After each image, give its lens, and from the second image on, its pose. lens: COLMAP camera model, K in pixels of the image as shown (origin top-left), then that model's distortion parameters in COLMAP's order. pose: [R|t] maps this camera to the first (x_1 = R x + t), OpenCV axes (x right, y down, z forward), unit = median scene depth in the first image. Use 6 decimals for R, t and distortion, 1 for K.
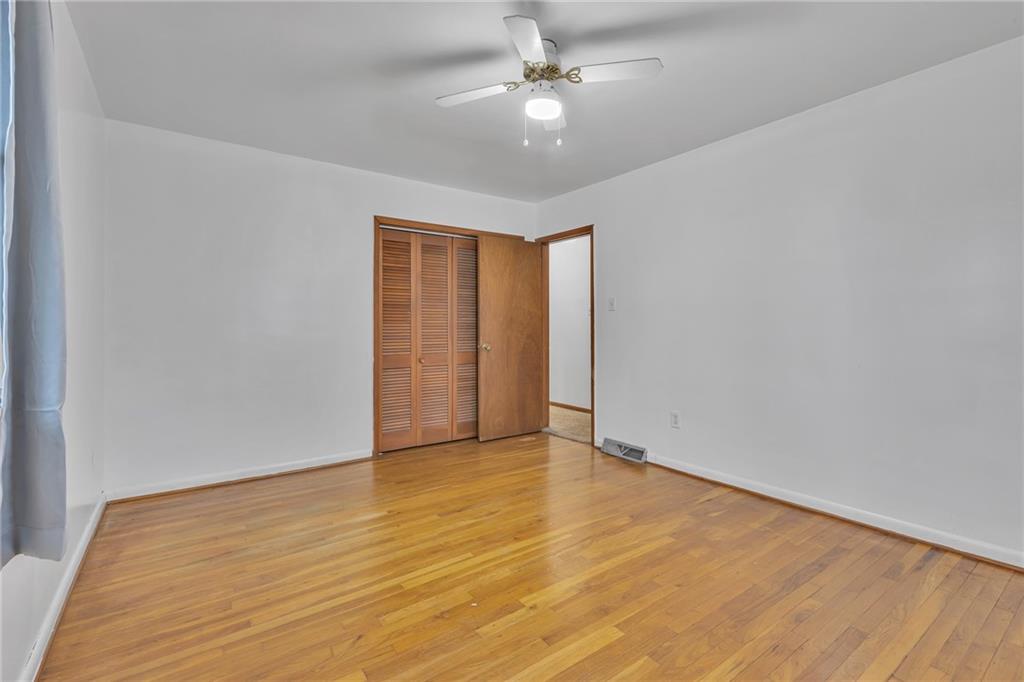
lens RADIAL K [[475.5, 0, 518.6], [0, 475.5, 330.0], [0, 0, 1]] dist [0.010711, -0.000785]
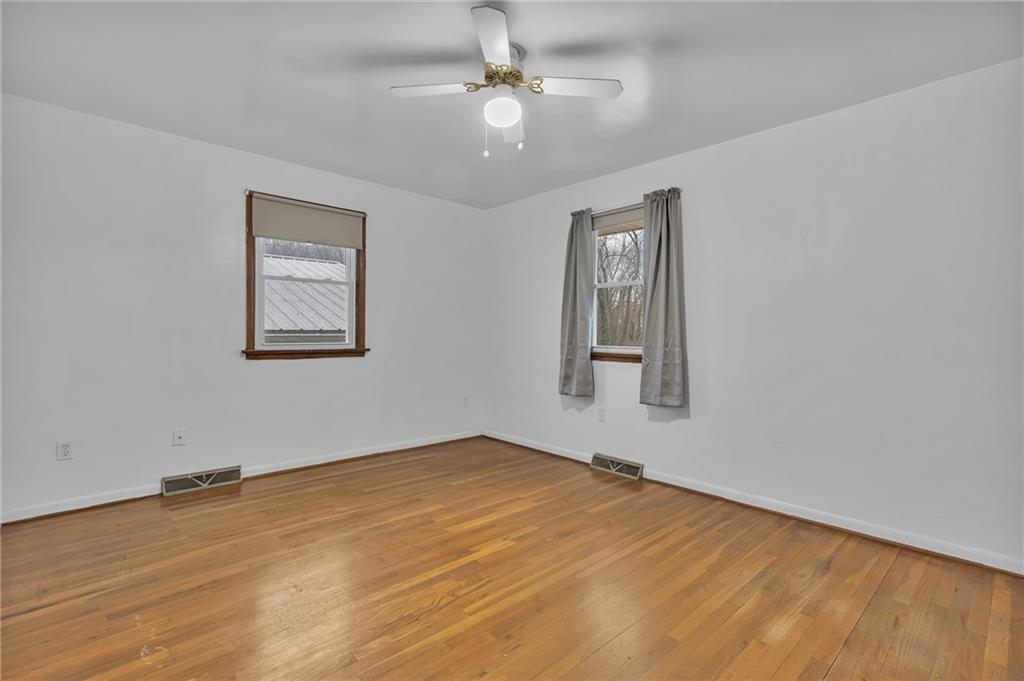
lens RADIAL K [[475.5, 0, 518.6], [0, 475.5, 329.5], [0, 0, 1]] dist [0.010711, -0.000785]
pose [[-0.992386, -0.007569, -0.122936, 0.137364], [-0.006671, 0.999948, -0.007715, -0.002754], [0.122988, -0.006836, -0.992385, 1.992879]]
